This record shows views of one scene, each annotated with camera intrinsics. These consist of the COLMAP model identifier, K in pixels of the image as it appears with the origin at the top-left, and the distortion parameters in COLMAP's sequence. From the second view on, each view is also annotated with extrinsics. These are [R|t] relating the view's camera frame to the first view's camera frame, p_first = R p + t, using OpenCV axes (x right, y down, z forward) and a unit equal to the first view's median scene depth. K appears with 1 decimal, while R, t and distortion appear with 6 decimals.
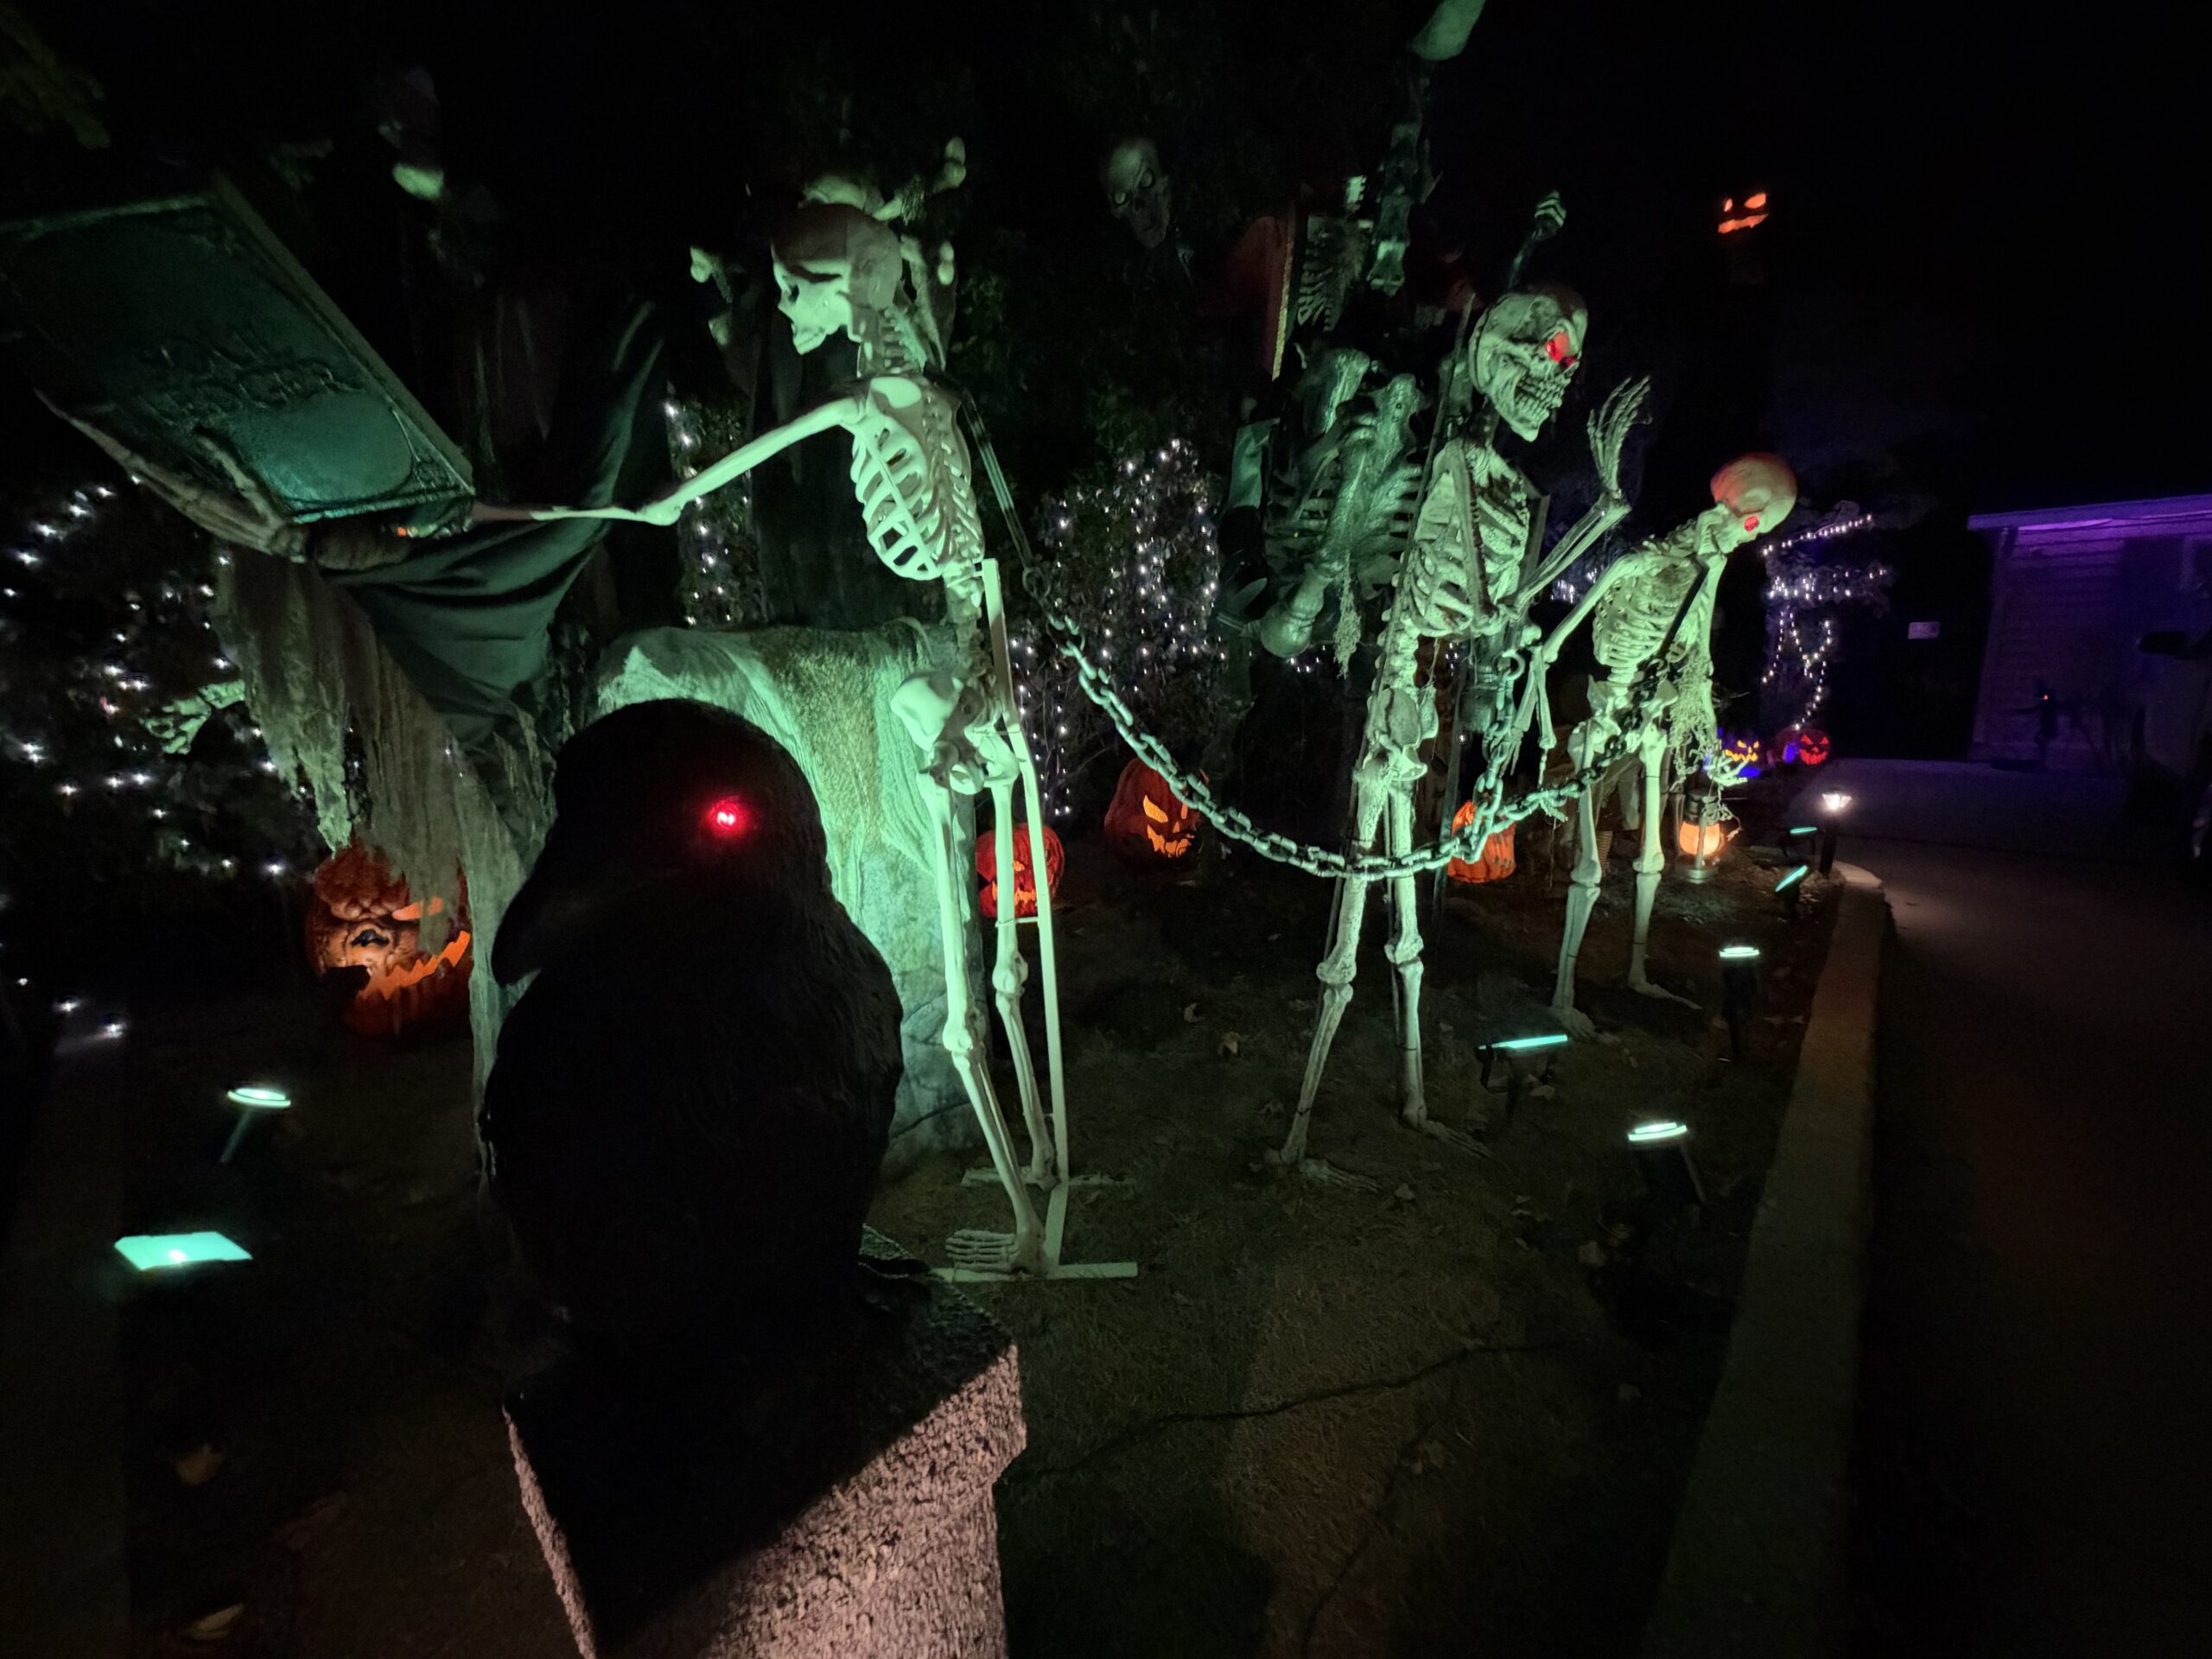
lens RADIAL K [[893.4, 0, 1104.4], [0, 893.4, 832.2], [0, 0, 1]] dist [0.003433, -0.000703]
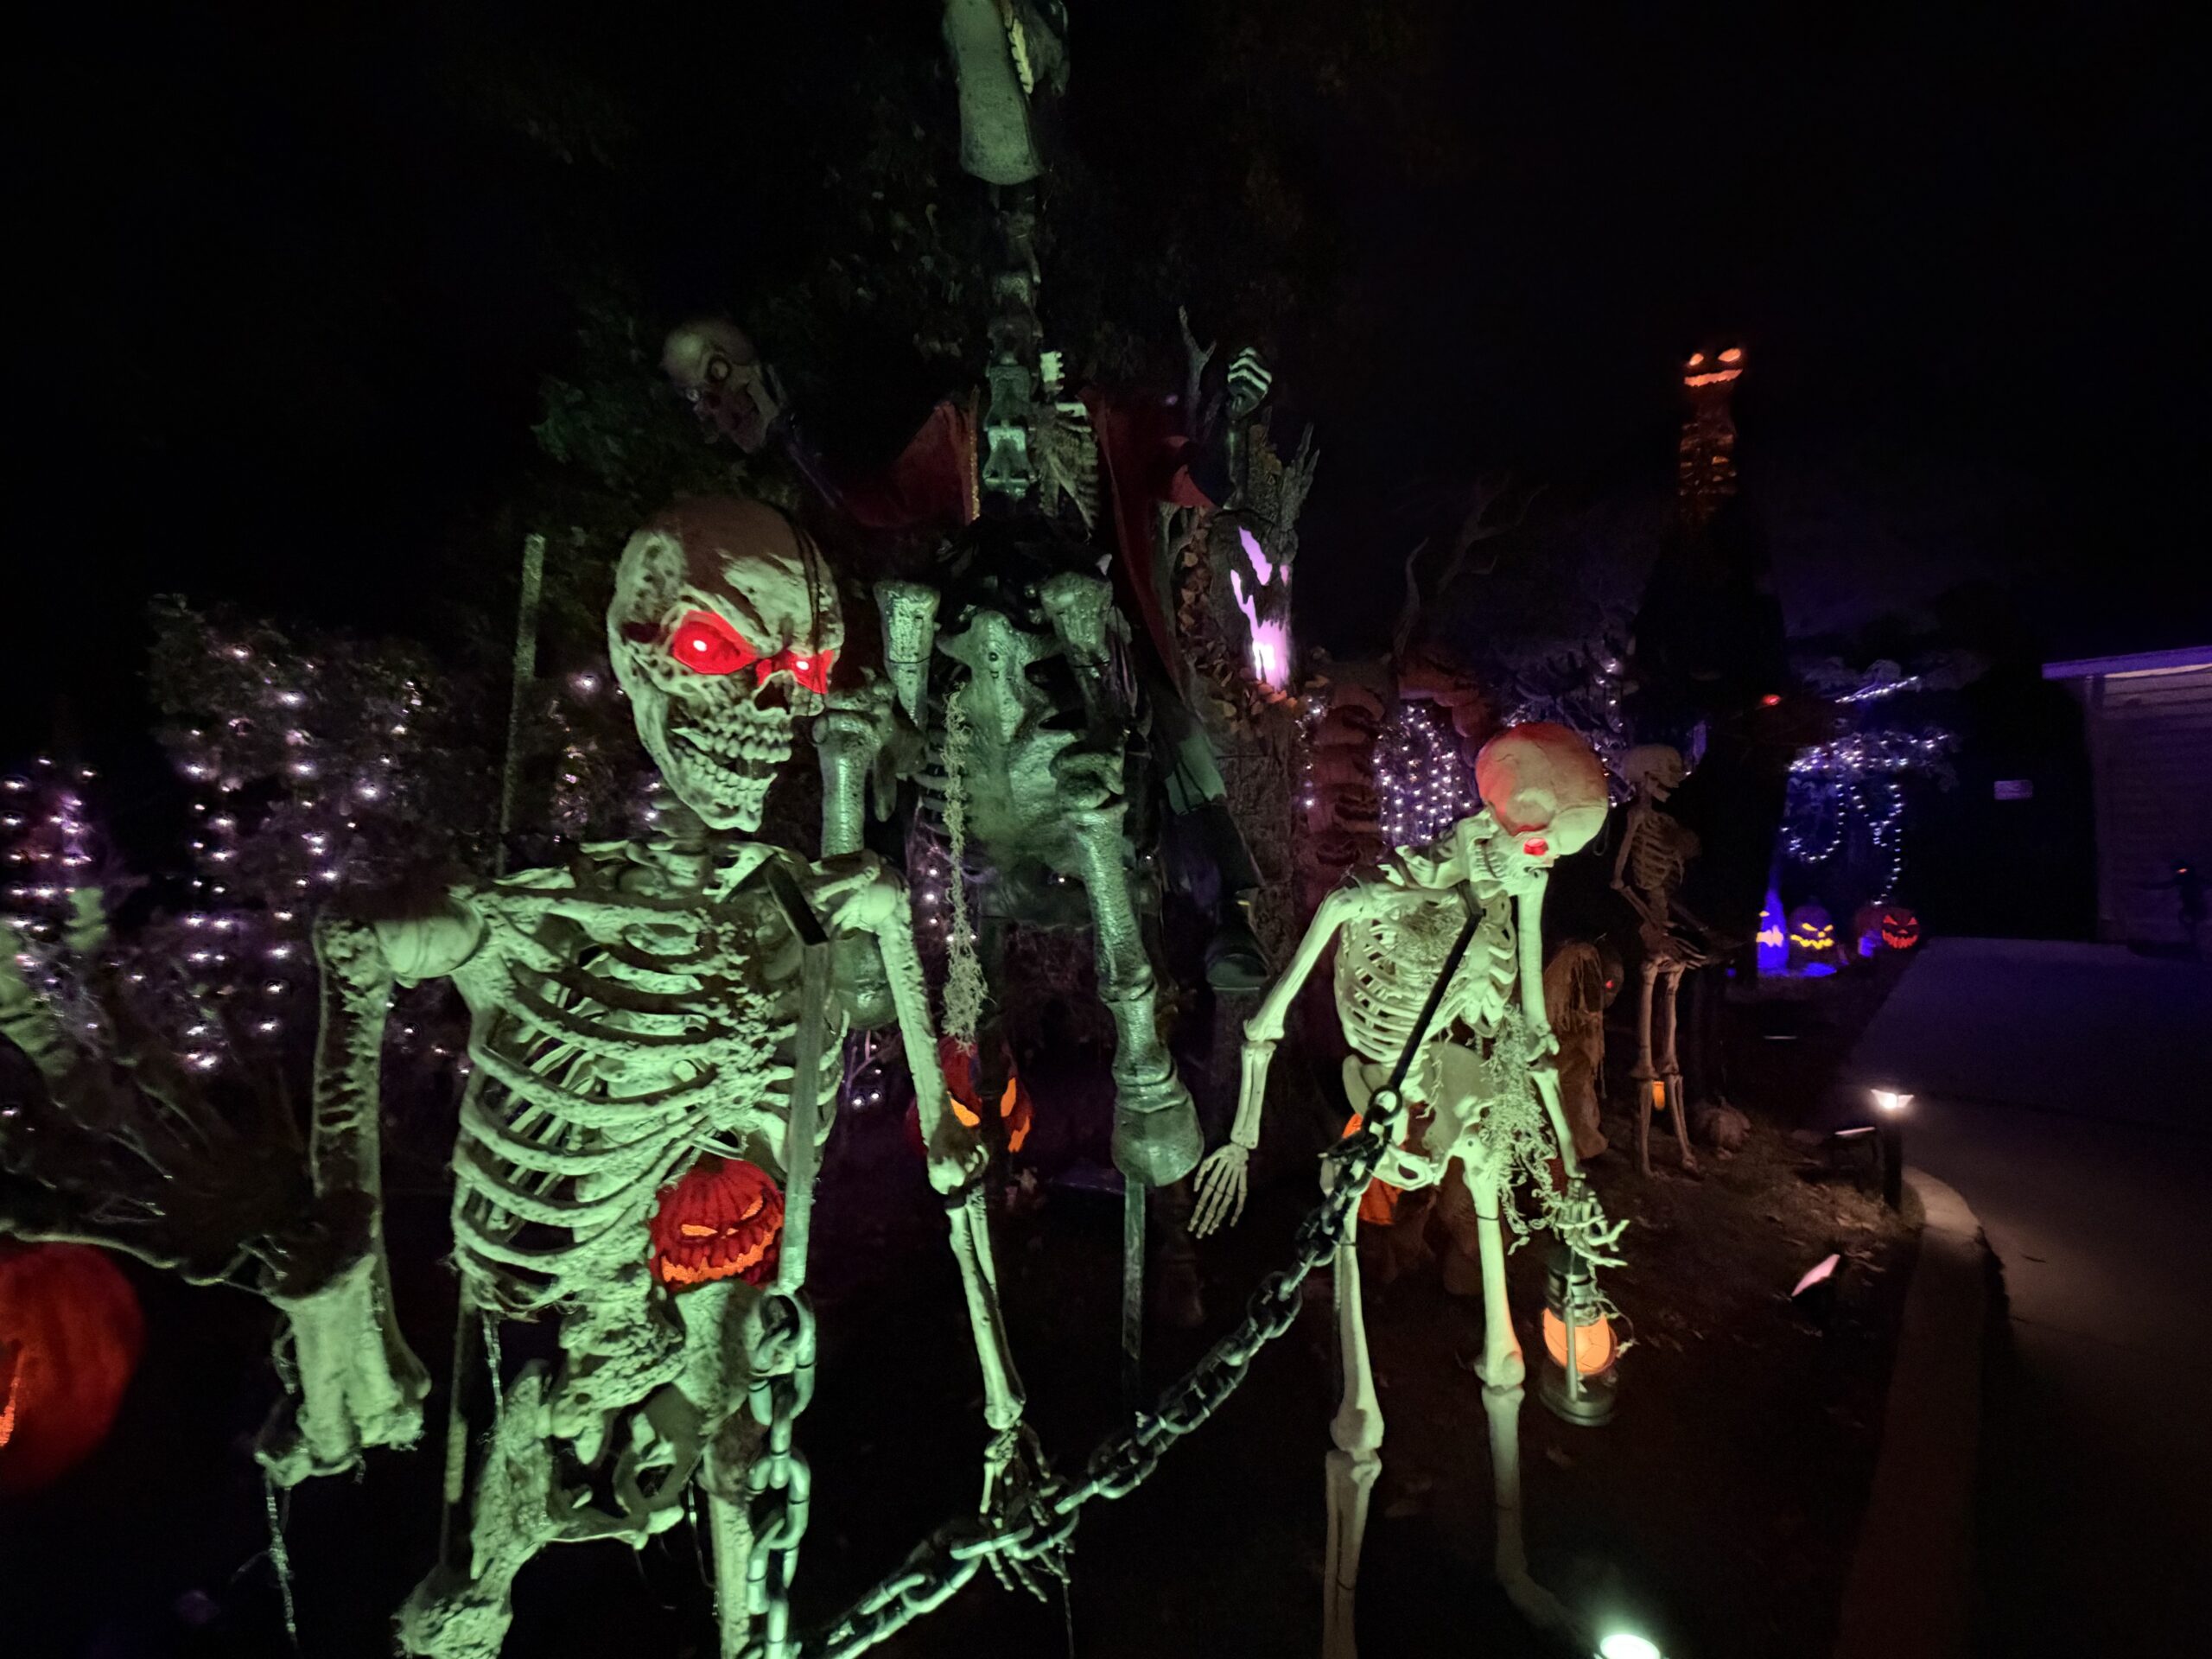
lens RADIAL K [[893.4, 0, 1106.2], [0, 893.4, 830.3], [0, 0, 1]] dist [0.003433, -0.000703]
pose [[0.996963, -0.028542, -0.072451, 0.328028], [0.015923, 0.985467, -0.169121, -0.174604], [0.076226, 0.167454, 0.982929, 0.281758]]
